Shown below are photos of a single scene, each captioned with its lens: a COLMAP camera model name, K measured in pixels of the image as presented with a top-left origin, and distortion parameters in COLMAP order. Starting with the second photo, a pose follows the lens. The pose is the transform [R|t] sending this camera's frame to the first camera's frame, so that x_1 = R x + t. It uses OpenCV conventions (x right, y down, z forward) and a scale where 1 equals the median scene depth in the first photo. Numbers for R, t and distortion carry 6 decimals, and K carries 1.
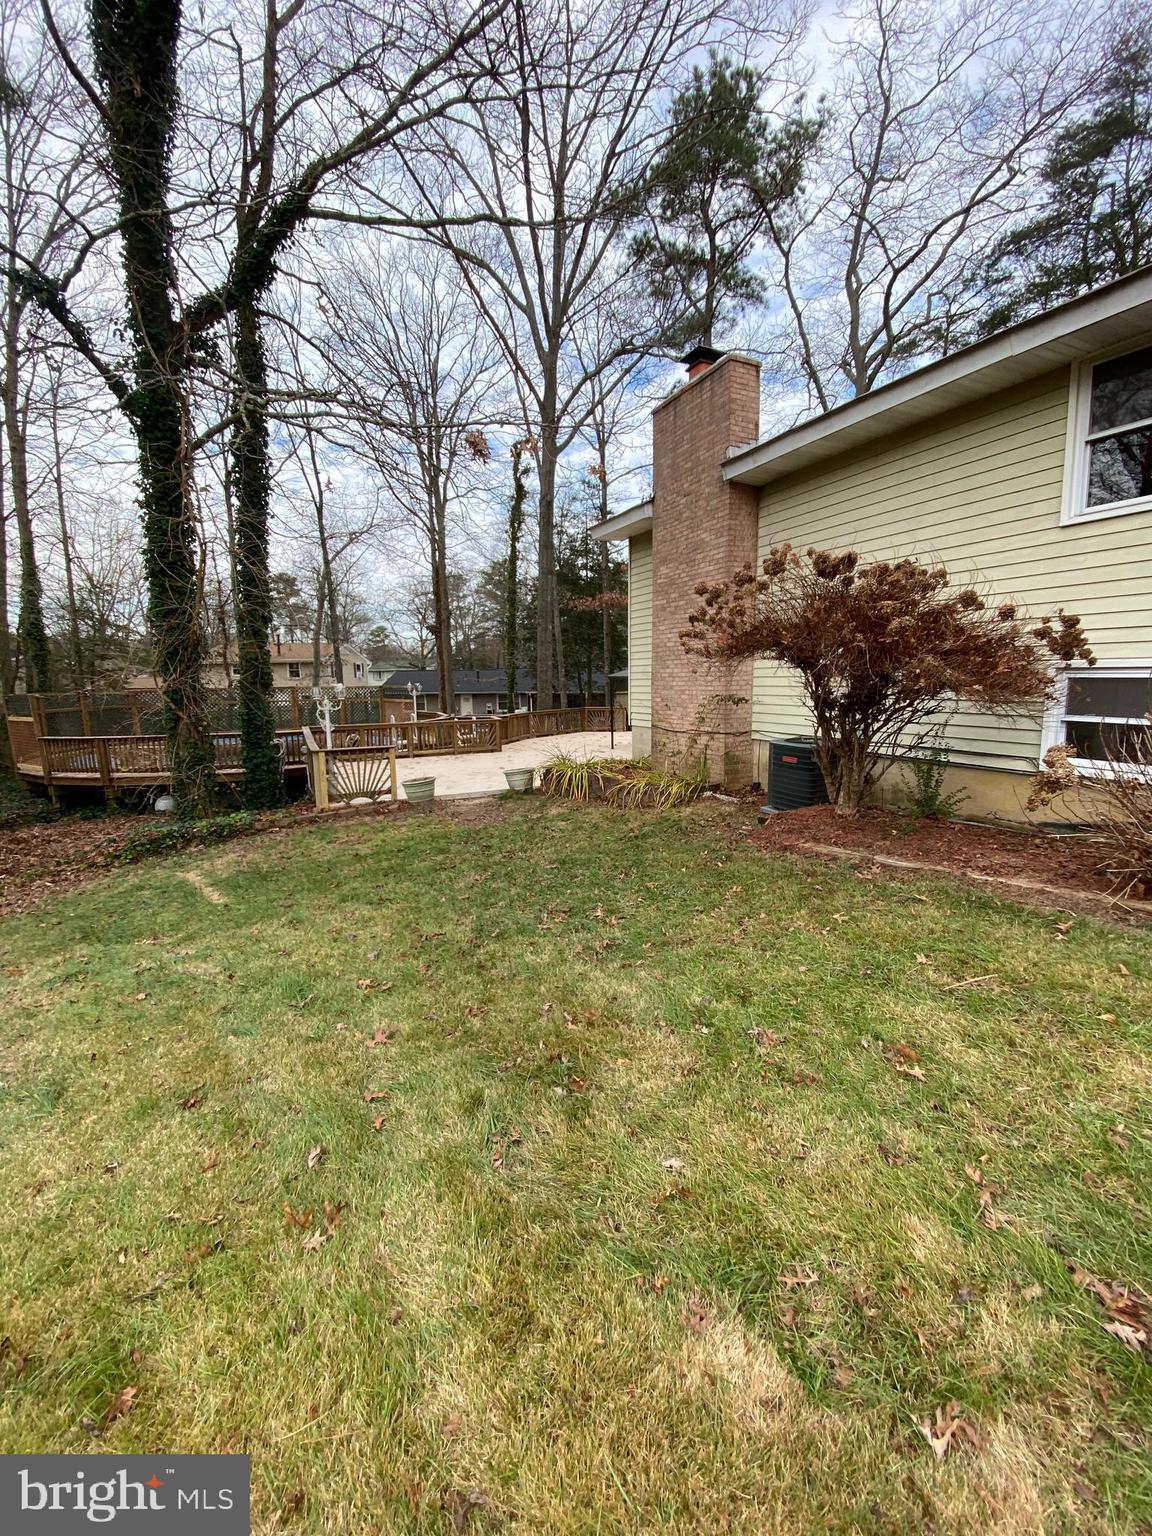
lens RADIAL K [[625.8, 0, 576.0], [0, 625.8, 768.0], [0, 0, 1]] dist [0.063403, -0.016598]
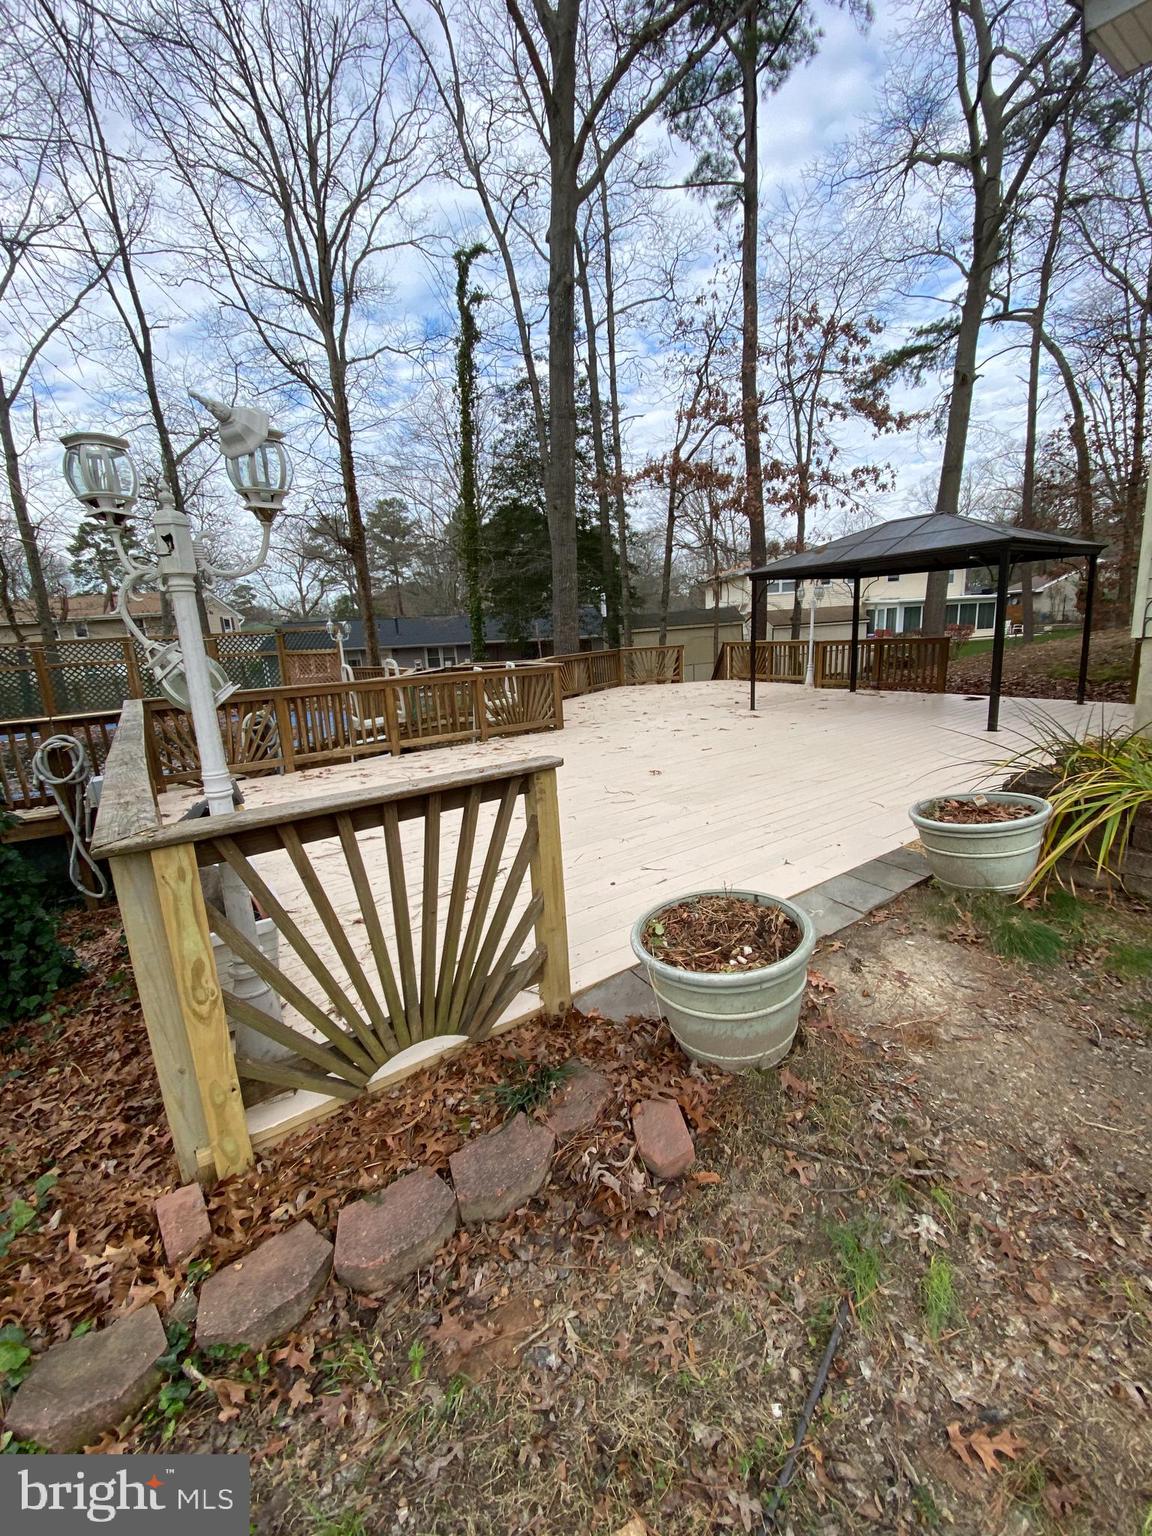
lens RADIAL K [[651.9, 0, 576.0], [0, 651.9, 768.0], [0, 0, 1]] dist [0.069154, -0.032617]
pose [[0.987703, -0.062858, 0.143151, -0.128819], [0.054918, 0.996760, 0.058760, -0.017572], [-0.146381, -0.050176, 0.987955, 0.324536]]
